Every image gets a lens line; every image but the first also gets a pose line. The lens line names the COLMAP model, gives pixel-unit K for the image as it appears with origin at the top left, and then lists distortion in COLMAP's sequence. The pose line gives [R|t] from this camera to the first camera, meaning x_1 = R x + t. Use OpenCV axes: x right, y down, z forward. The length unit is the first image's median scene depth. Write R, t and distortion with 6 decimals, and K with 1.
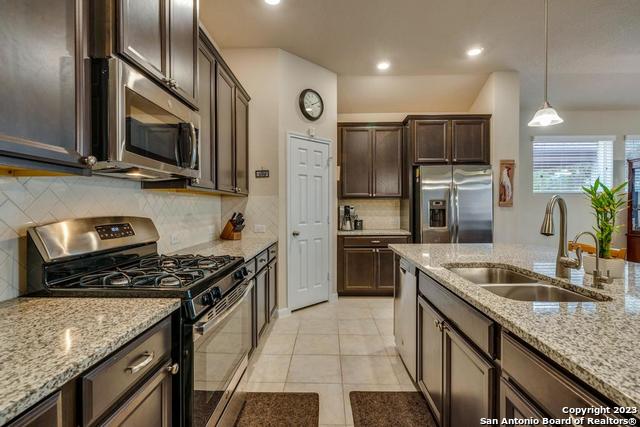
lens RADIAL K [[297.4, 0, 318.2], [0, 297.4, 210.3], [0, 0, 1]] dist [-0.000045, 0.000232]
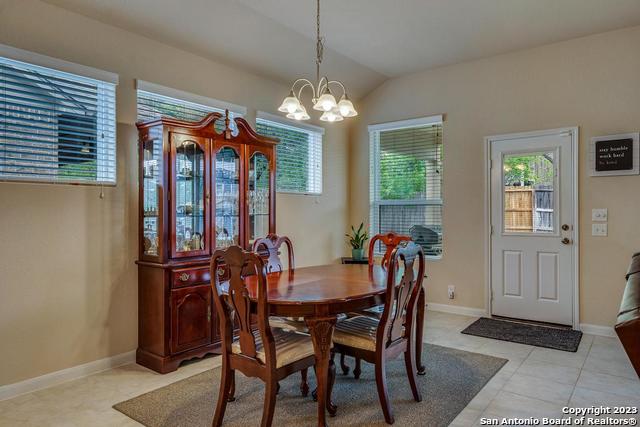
lens RADIAL K [[427.3, 0, 316.7], [0, 427.3, 212.0], [0, 0, 1]] dist [0.005894, 0.000003]
pose [[0.592752, -0.000376, 0.805385, 0.707265], [0.007303, 0.999961, -0.004909, -0.005158], [-0.805352, 0.008791, 0.592732, 0.325943]]
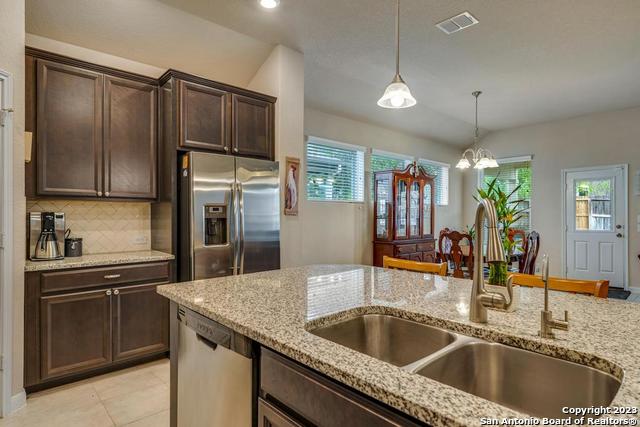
lens RADIAL K [[360.0, 0, 314.3], [0, 360.0, 215.4], [0, 0, 1]] dist [0.003118, -0.002181]
pose [[0.723428, 0.003816, 0.690390, -0.001466], [0.002710, 0.999961, -0.008367, -0.003079], [-0.690395, 0.007924, 0.723389, 0.251656]]
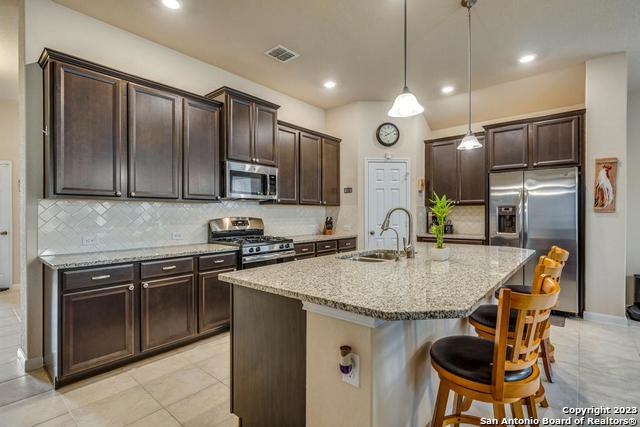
lens RADIAL K [[309.7, 0, 321.0], [0, 309.7, 210.7], [0, 0, 1]] dist [-0.000161, -0.000111]
pose [[0.776445, -0.004288, -0.630171, 0.569027], [-0.006066, 0.999880, -0.014277, -0.000216], [0.630156, 0.014908, 0.776325, -0.217754]]
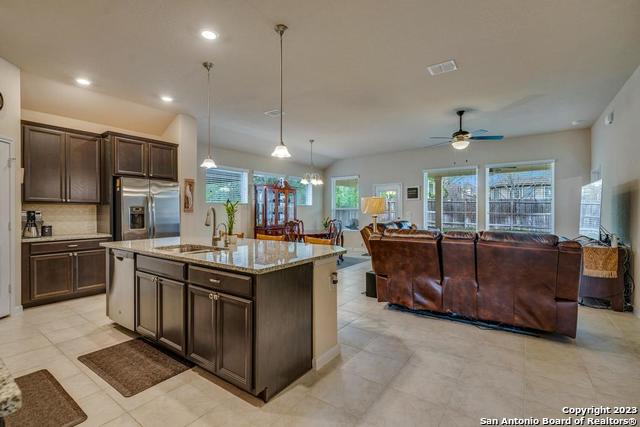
lens RADIAL K [[297.4, 0, 317.5], [0, 297.4, 213.7], [0, 0, 1]] dist [-0.000045, 0.000232]
pose [[0.561702, -0.002302, 0.827336, -0.191767], [0.008541, 0.999959, -0.003017, 0.004369], [-0.827295, 0.008761, 0.561699, -0.296116]]
